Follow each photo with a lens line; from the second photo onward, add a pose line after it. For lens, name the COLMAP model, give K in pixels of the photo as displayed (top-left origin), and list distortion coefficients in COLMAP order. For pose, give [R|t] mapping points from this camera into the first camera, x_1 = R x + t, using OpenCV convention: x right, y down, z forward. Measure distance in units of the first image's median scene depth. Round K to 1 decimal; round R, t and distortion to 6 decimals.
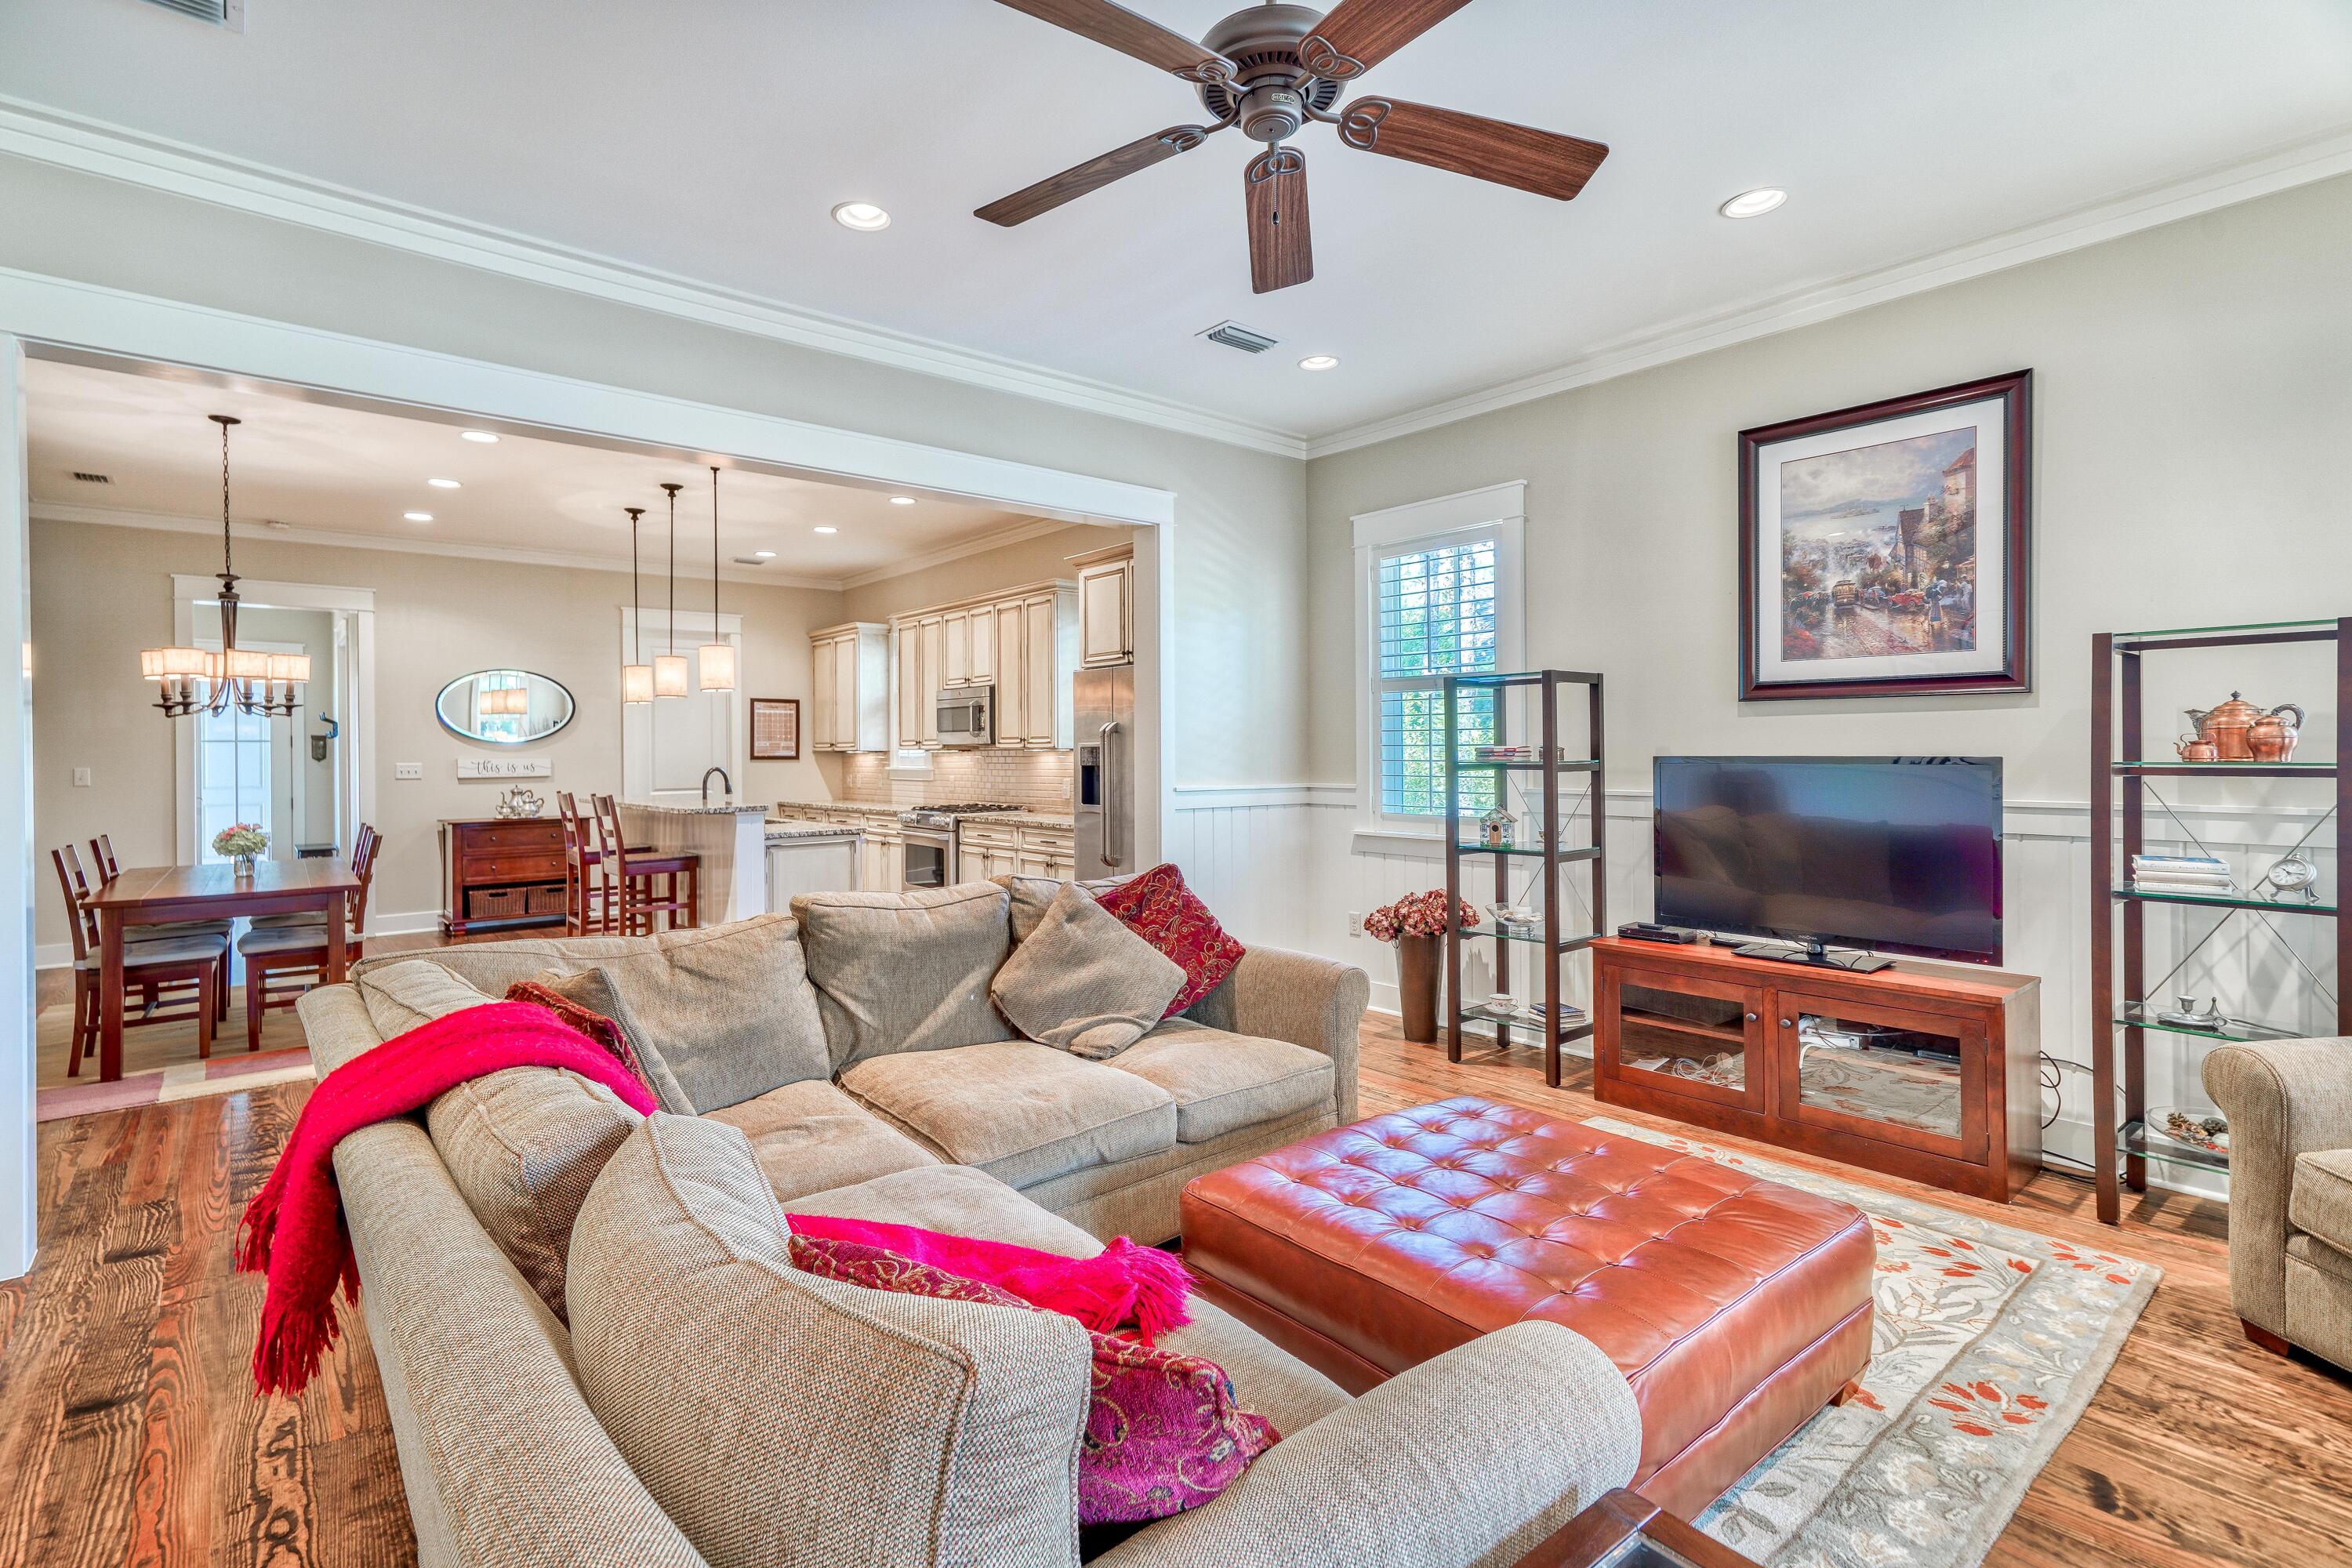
lens RADIAL K [[1105.7, 0, 1169.3], [0, 1105.7, 767.0], [0, 0, 1]] dist [0.019161, 0.000001]
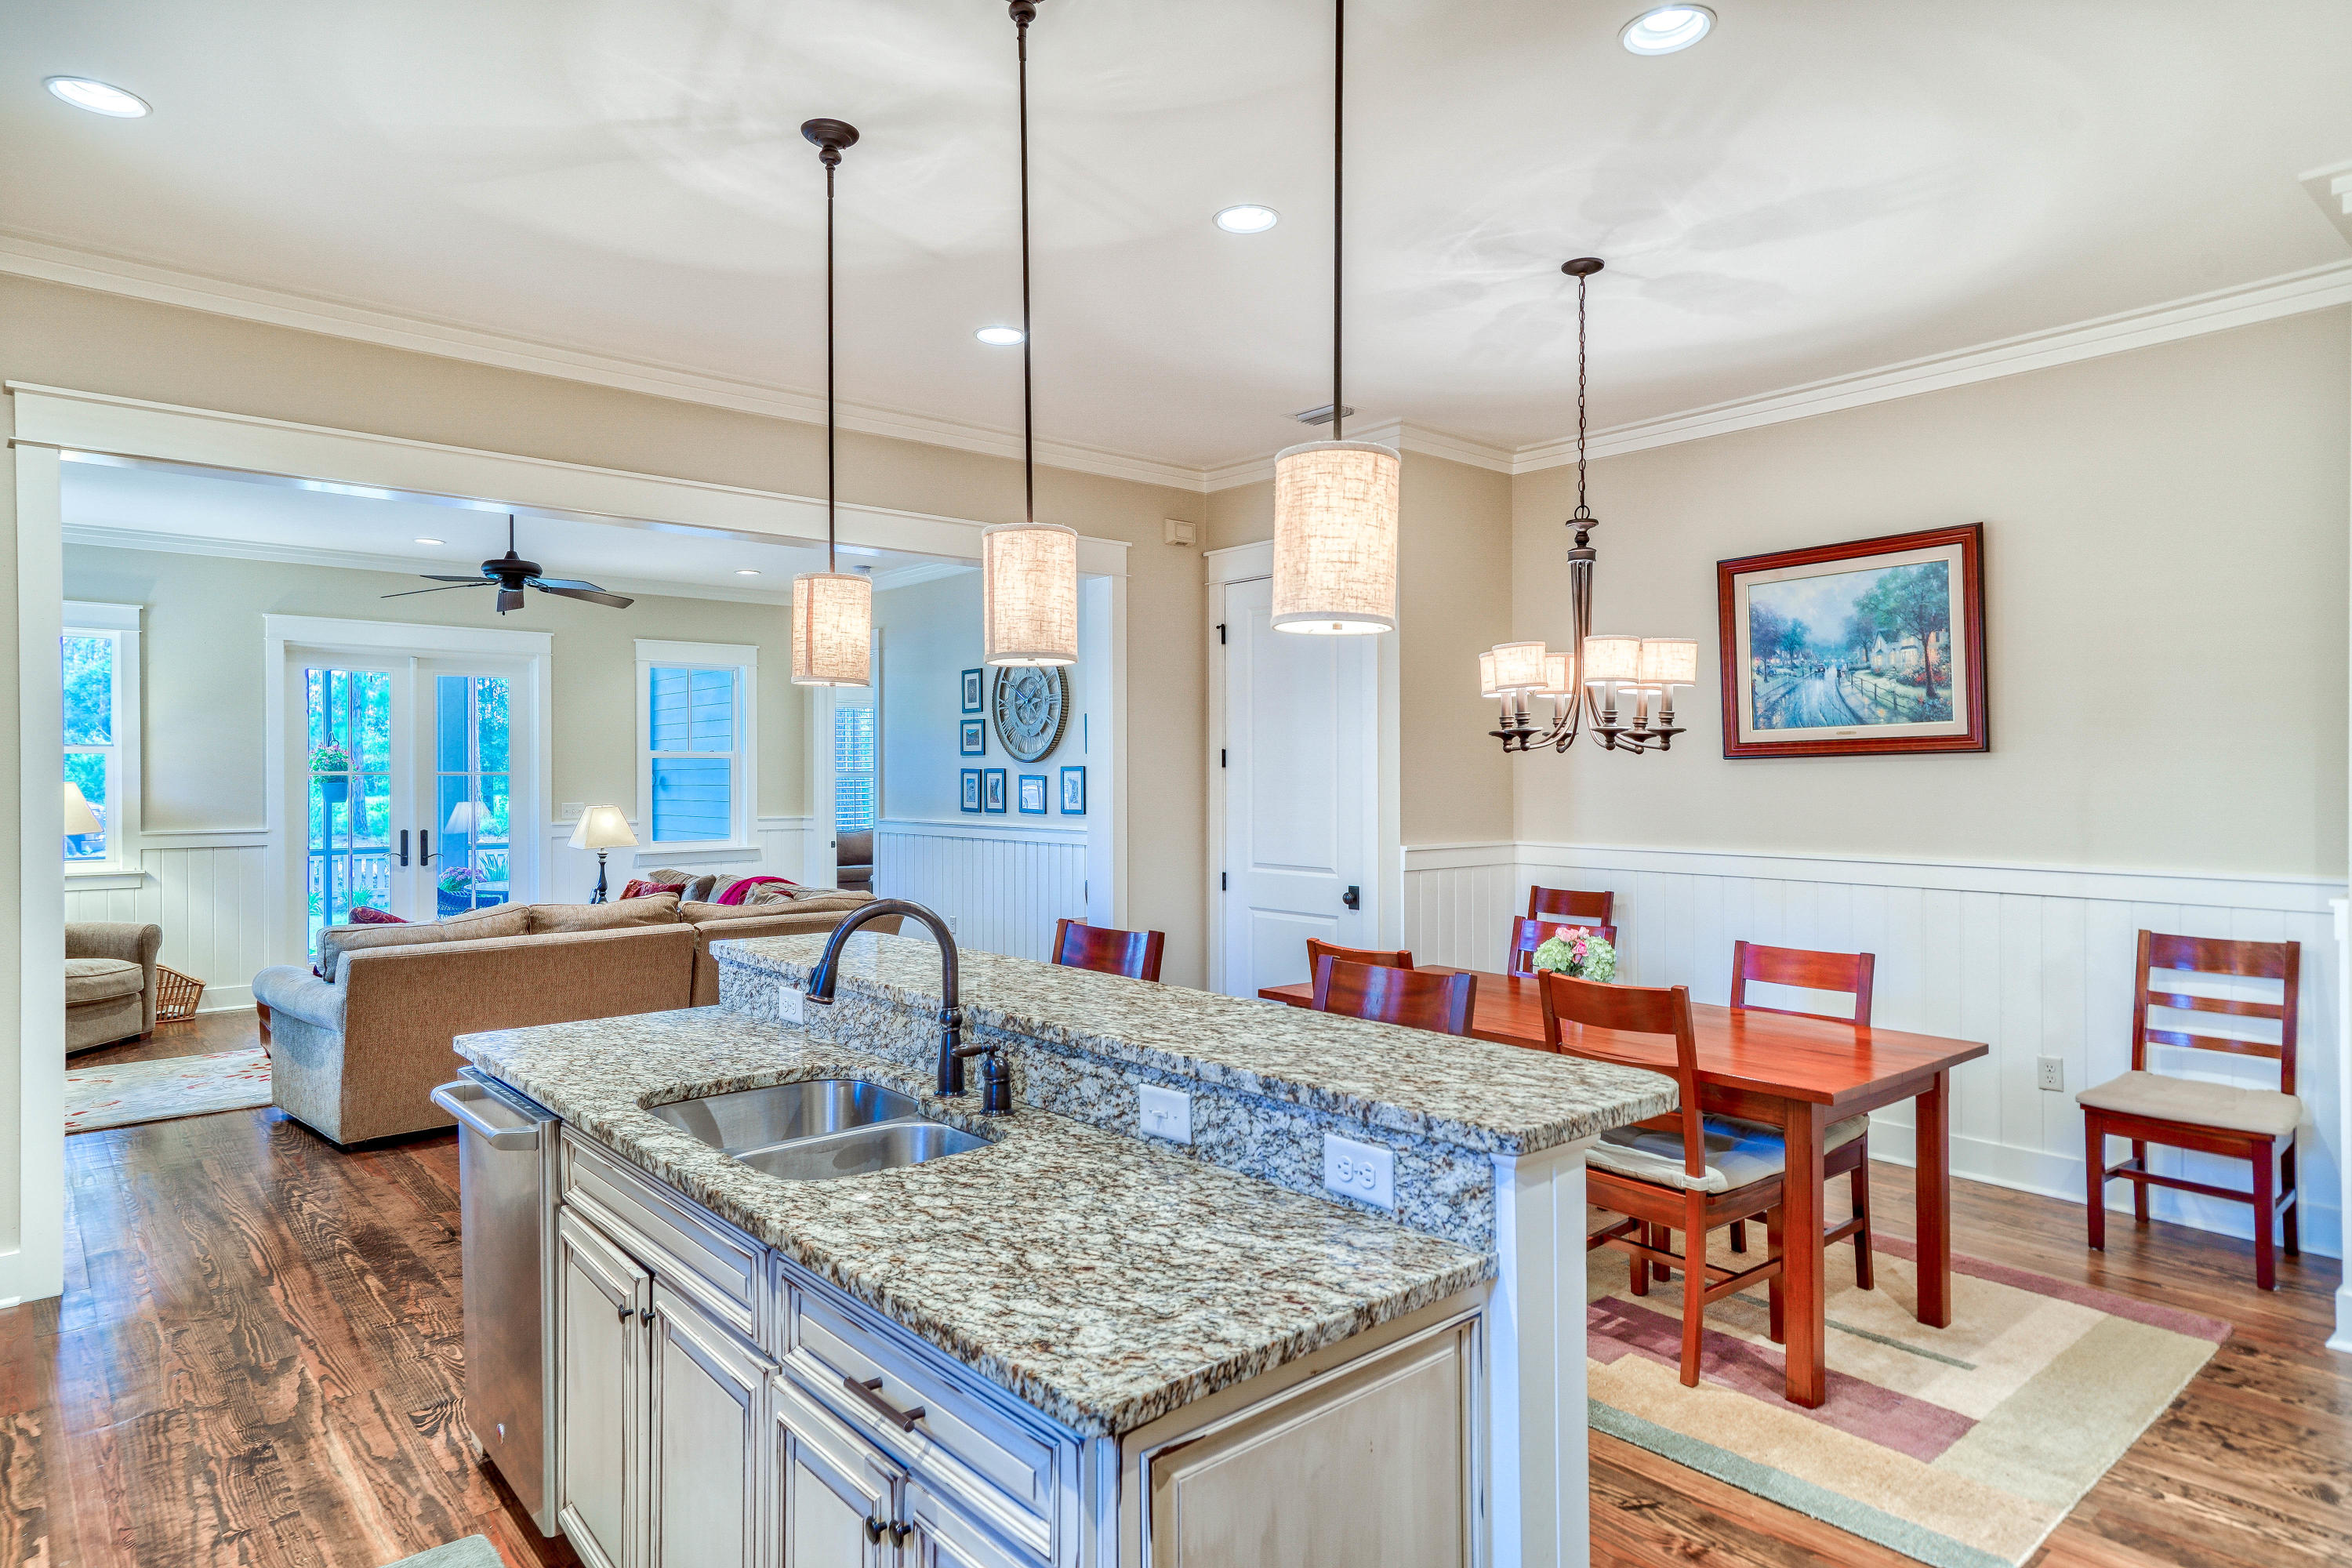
lens RADIAL K [[1312.4, 0, 1192.9], [0, 1312.4, 768.0], [0, 0, 1]] dist [0.003703, 0.000386]
pose [[-0.999614, 0.015434, -0.023106, -0.423398], [0.015109, 0.999785, 0.014169, -0.031810], [0.023319, 0.013815, -0.999633, 1.182844]]
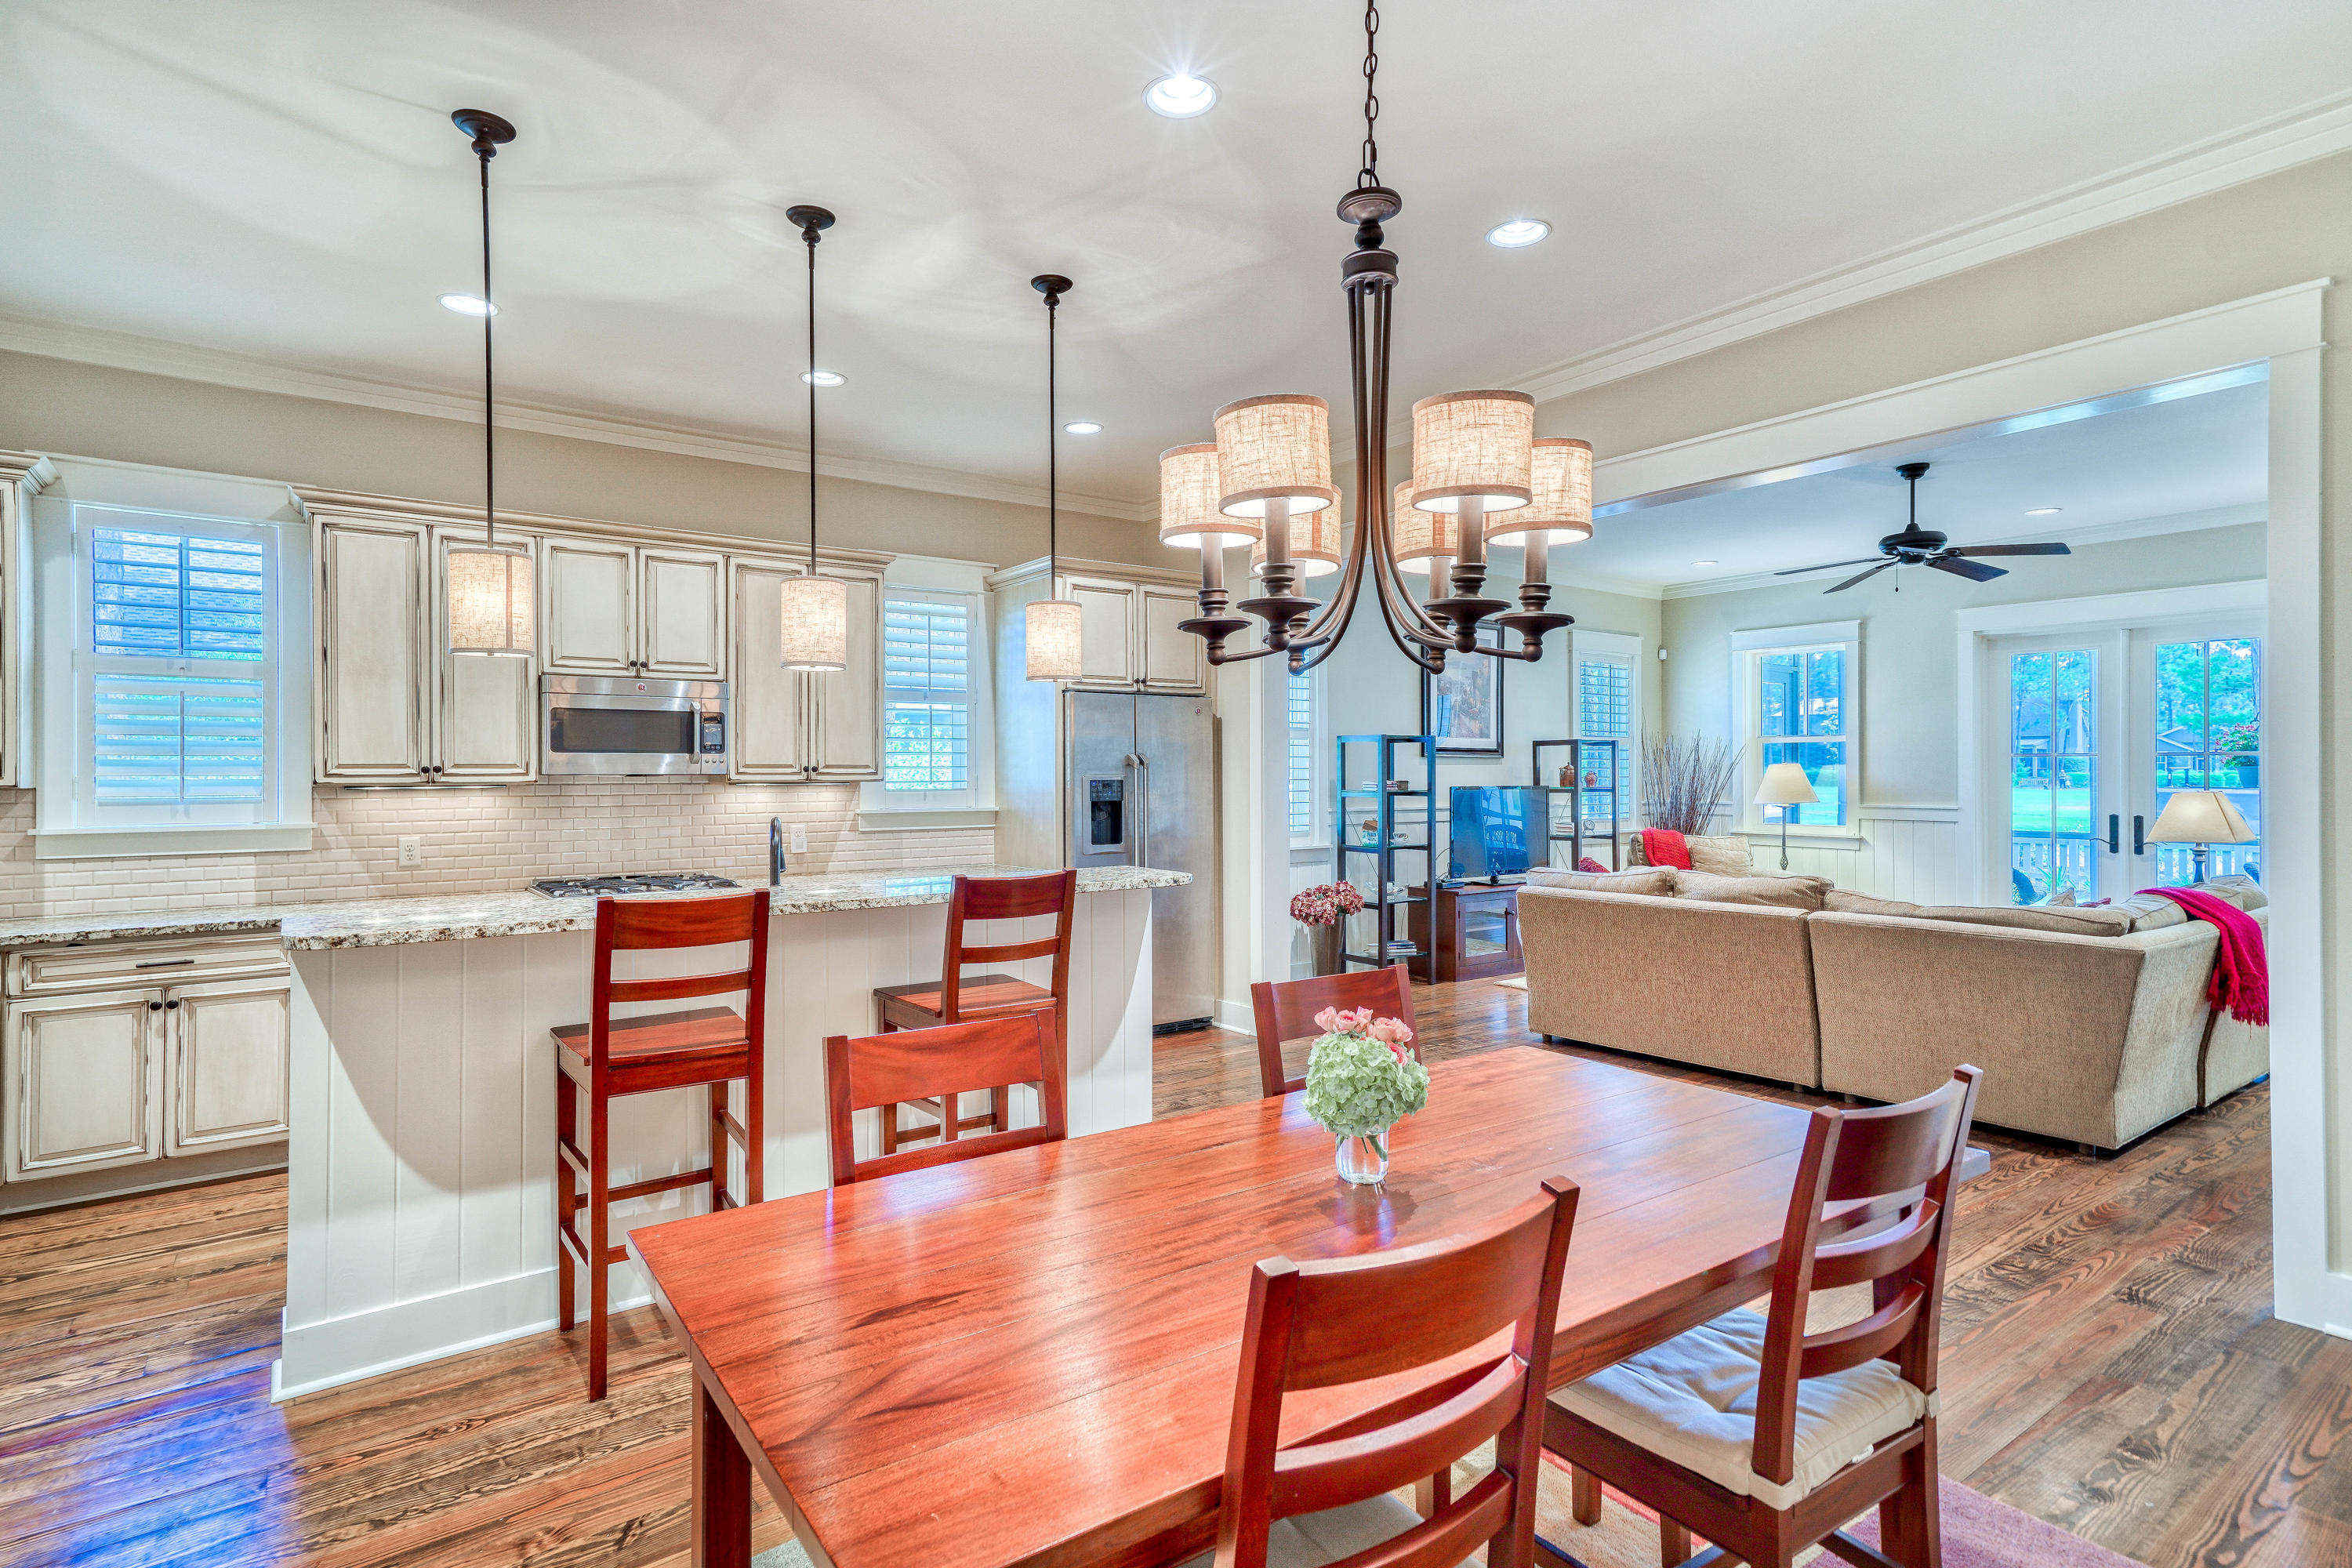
lens RADIAL K [[1208.2, 0, 1192.1], [0, 1208.2, 768.5], [0, 0, 1]] dist [0.023282, 0.002774]
pose [[0.049421, 0.015856, 0.998652, -0.824975], [0.020845, 0.999640, -0.016904, -0.006758], [-0.998561, 0.021652, 0.049072, 0.702356]]
